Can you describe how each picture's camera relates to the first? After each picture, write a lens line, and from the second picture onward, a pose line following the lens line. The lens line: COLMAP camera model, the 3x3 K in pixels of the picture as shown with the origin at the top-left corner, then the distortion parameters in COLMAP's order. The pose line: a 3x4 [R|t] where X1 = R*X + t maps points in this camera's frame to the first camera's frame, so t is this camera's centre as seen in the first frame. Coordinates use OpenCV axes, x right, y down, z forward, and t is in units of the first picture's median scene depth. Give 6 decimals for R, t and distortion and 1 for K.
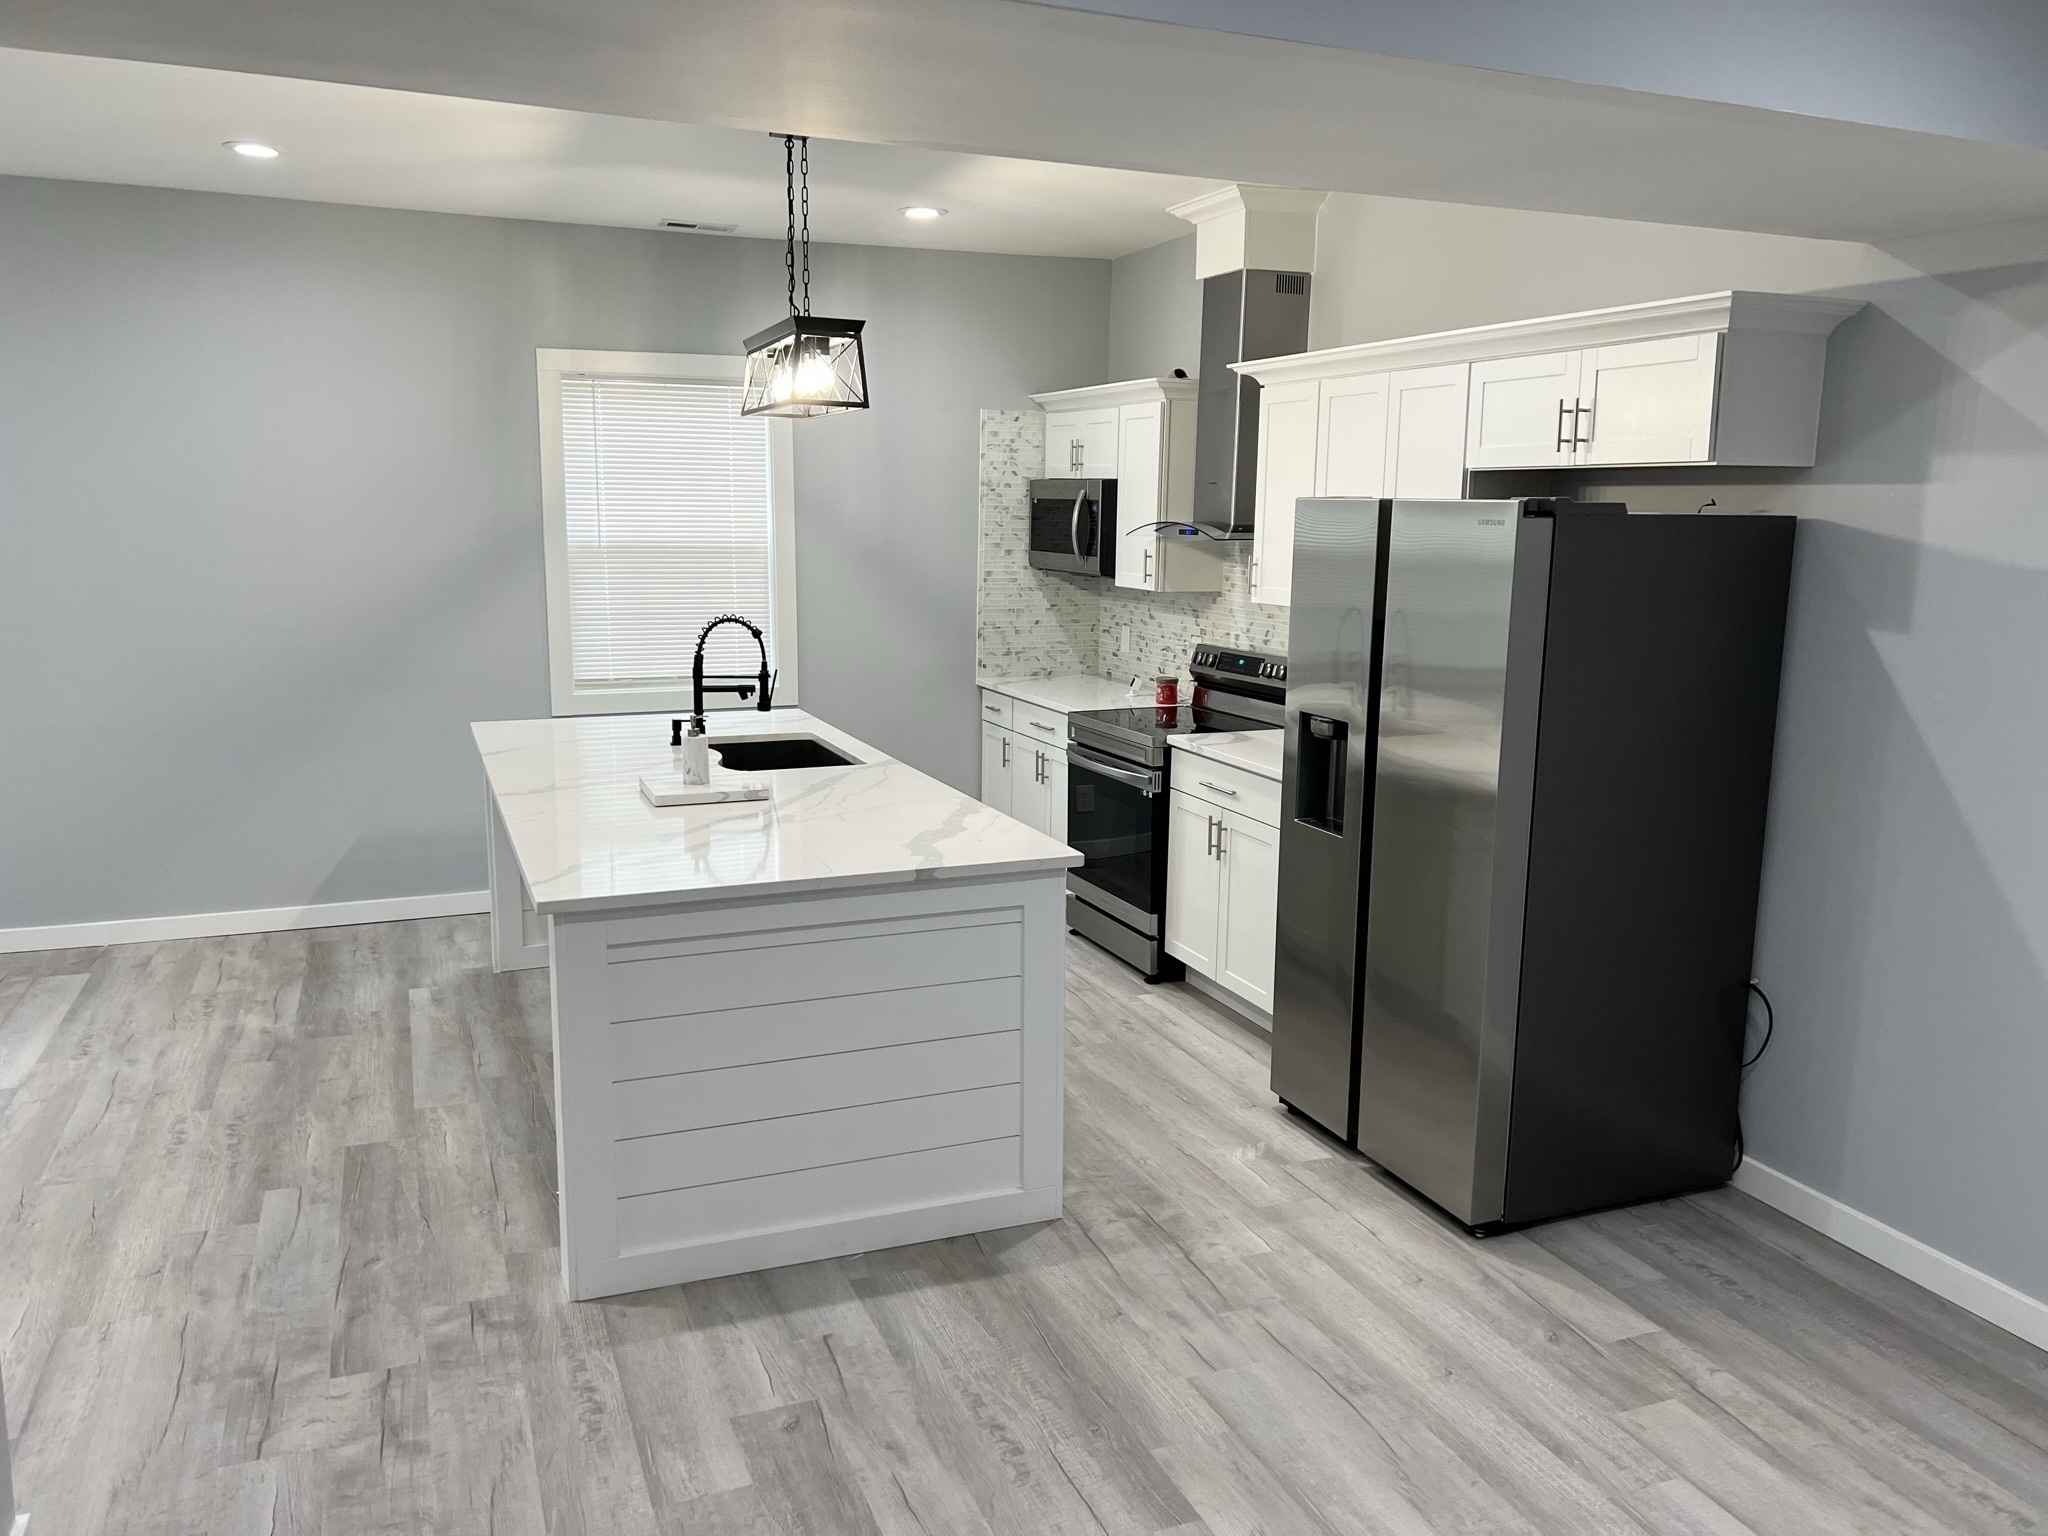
lens RADIAL K [[1561.1, 0, 1024.0], [0, 1561.1, 767.2], [0, 0, 1]] dist [0.074530, -0.058603]
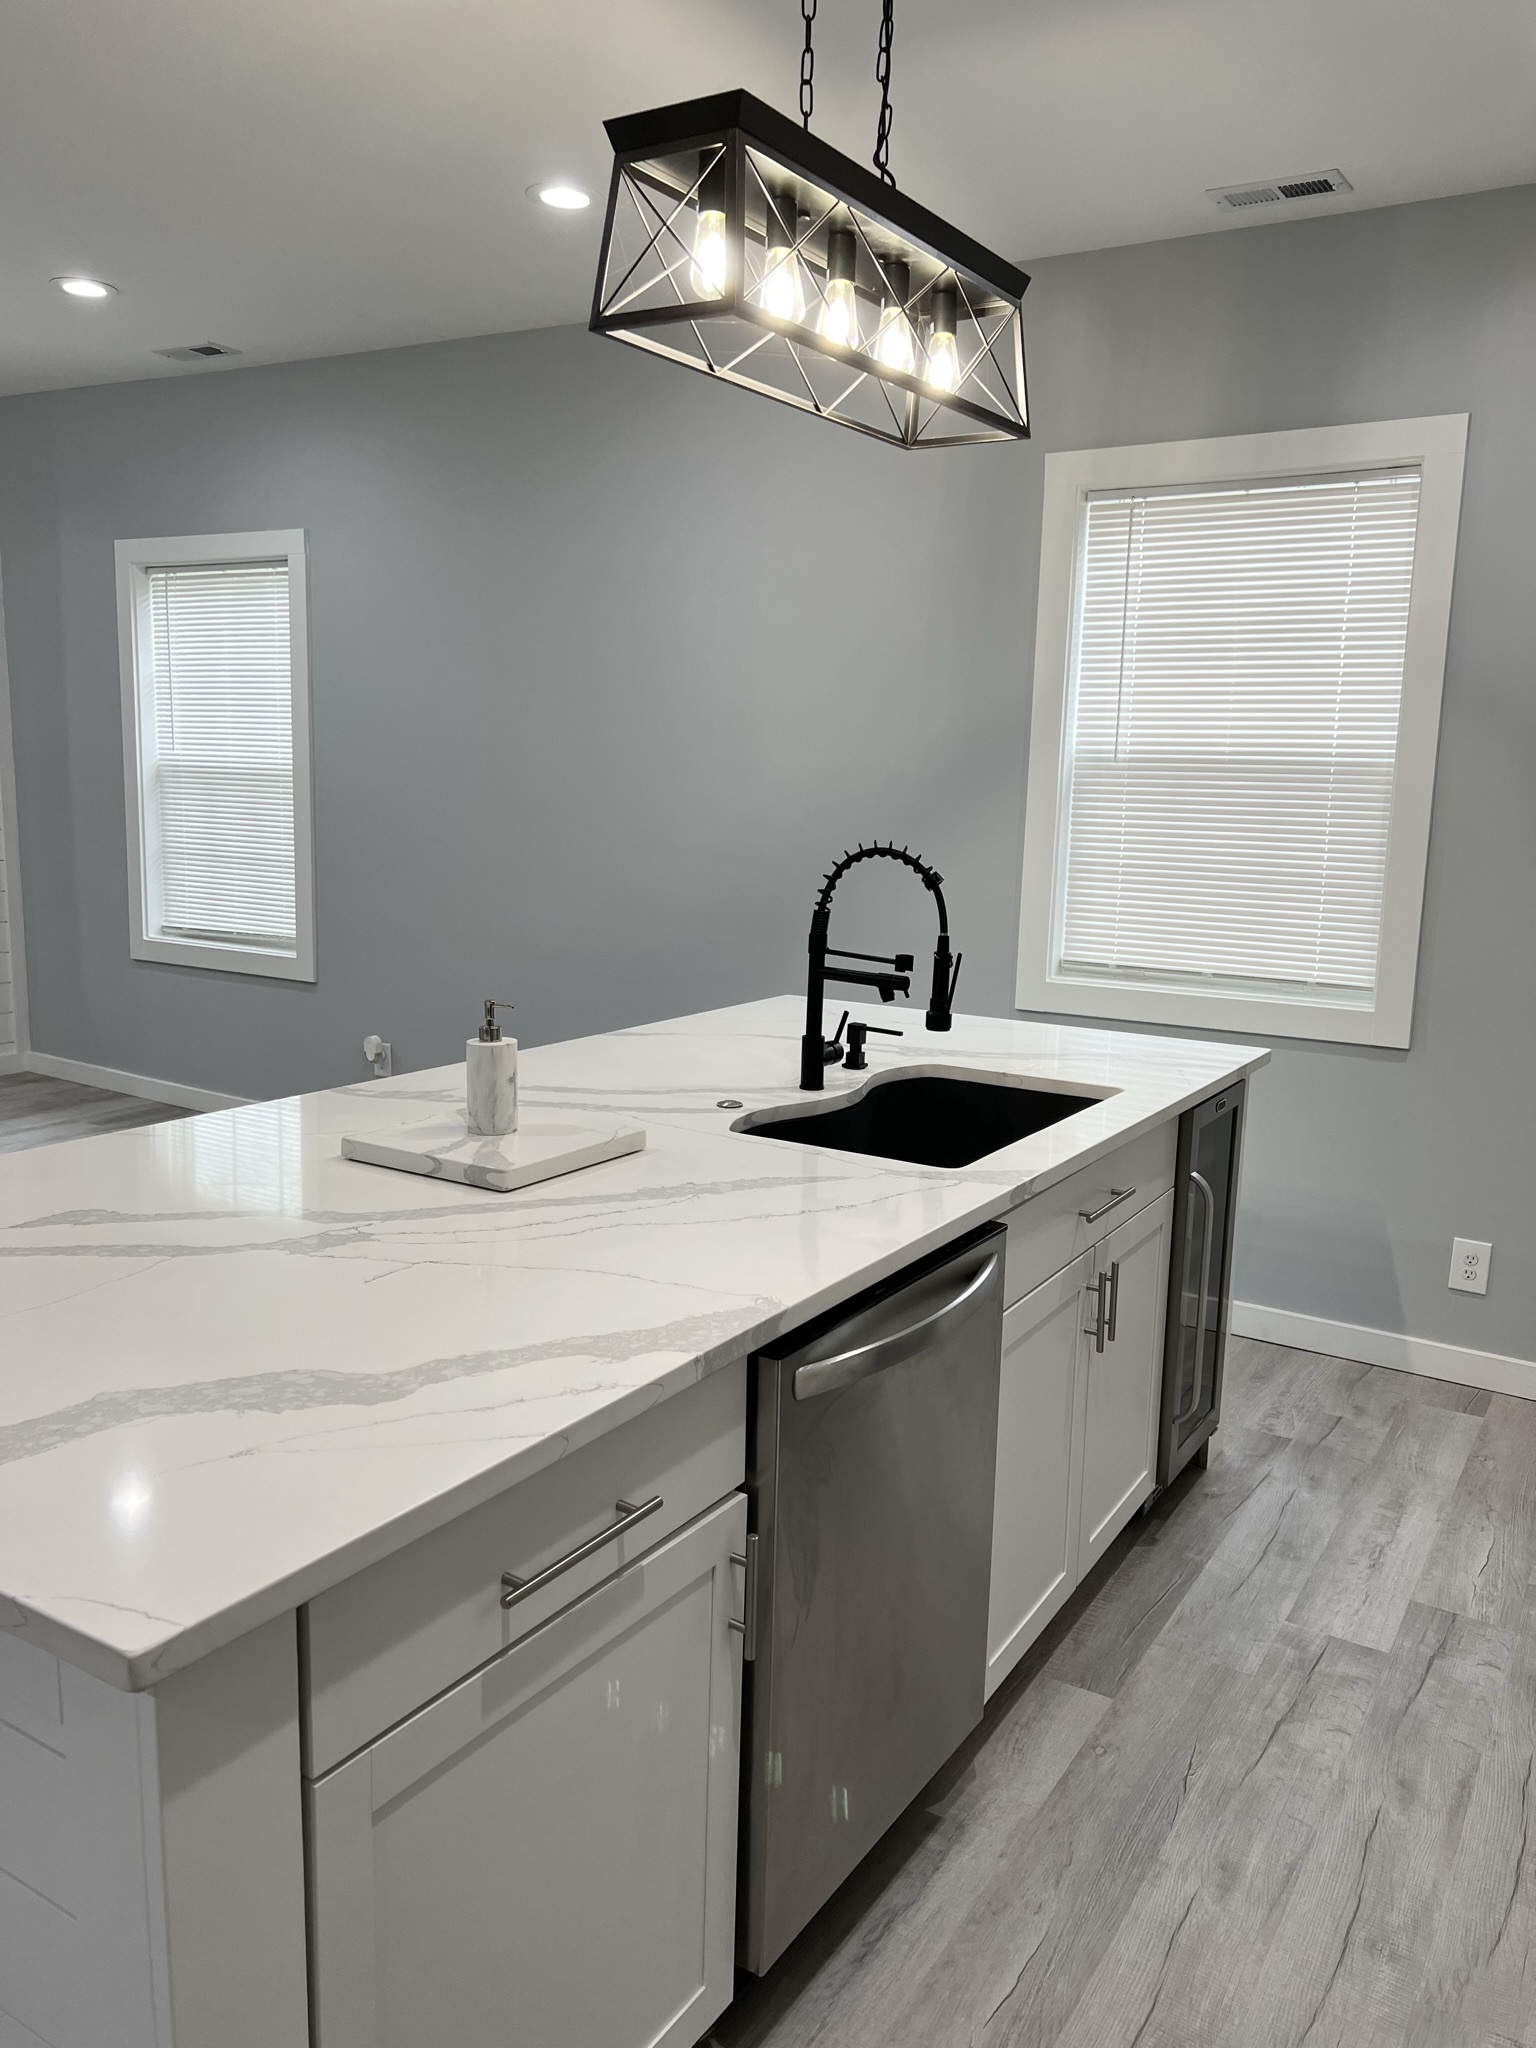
lens RADIAL K [[1561.1, 0, 764.0], [0, 1561.1, 1037.4], [0, 0, 1]] dist [0.074530, -0.058603]
pose [[0.603913, 0.147671, -0.783252, 0.213687], [-0.159585, 0.985191, 0.062698, -0.058004], [0.780911, 0.087132, 0.618535, 0.640057]]
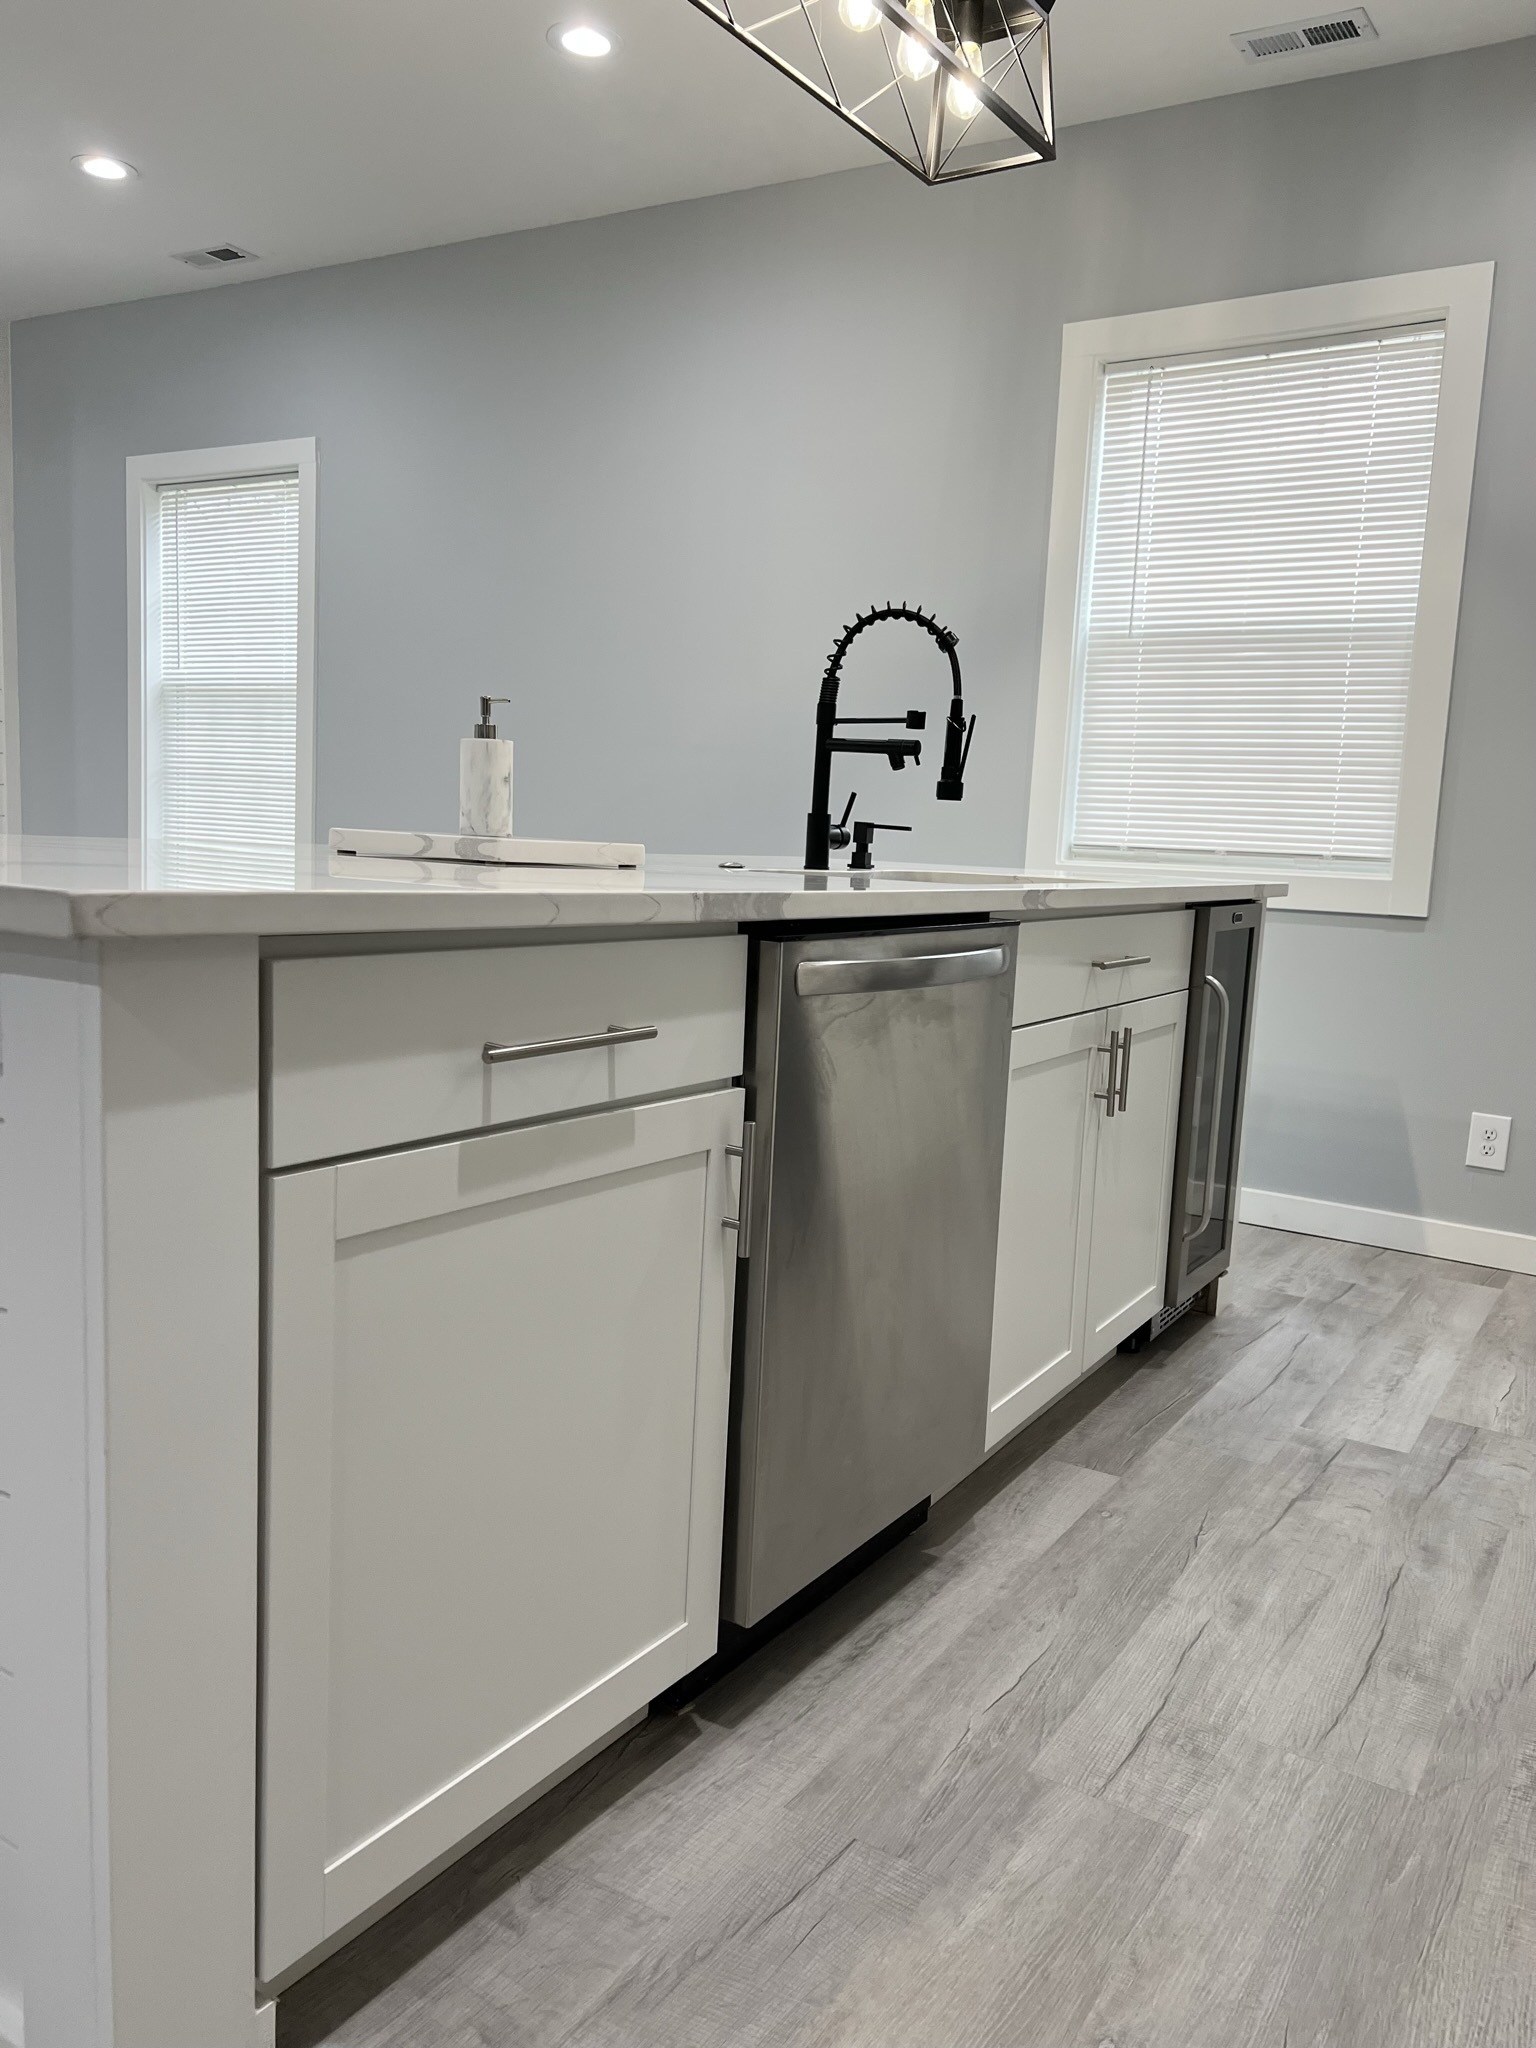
lens RADIAL K [[1561.1, 0, 756.1], [0, 1561.1, 1028.3], [0, 0, 1]] dist [0.074530, -0.058603]
pose [[0.597577, 0.130366, -0.791142, 0.212389], [-0.181537, 0.983070, 0.024871, 0.036567], [0.780990, 0.128759, 0.611126, 0.660088]]
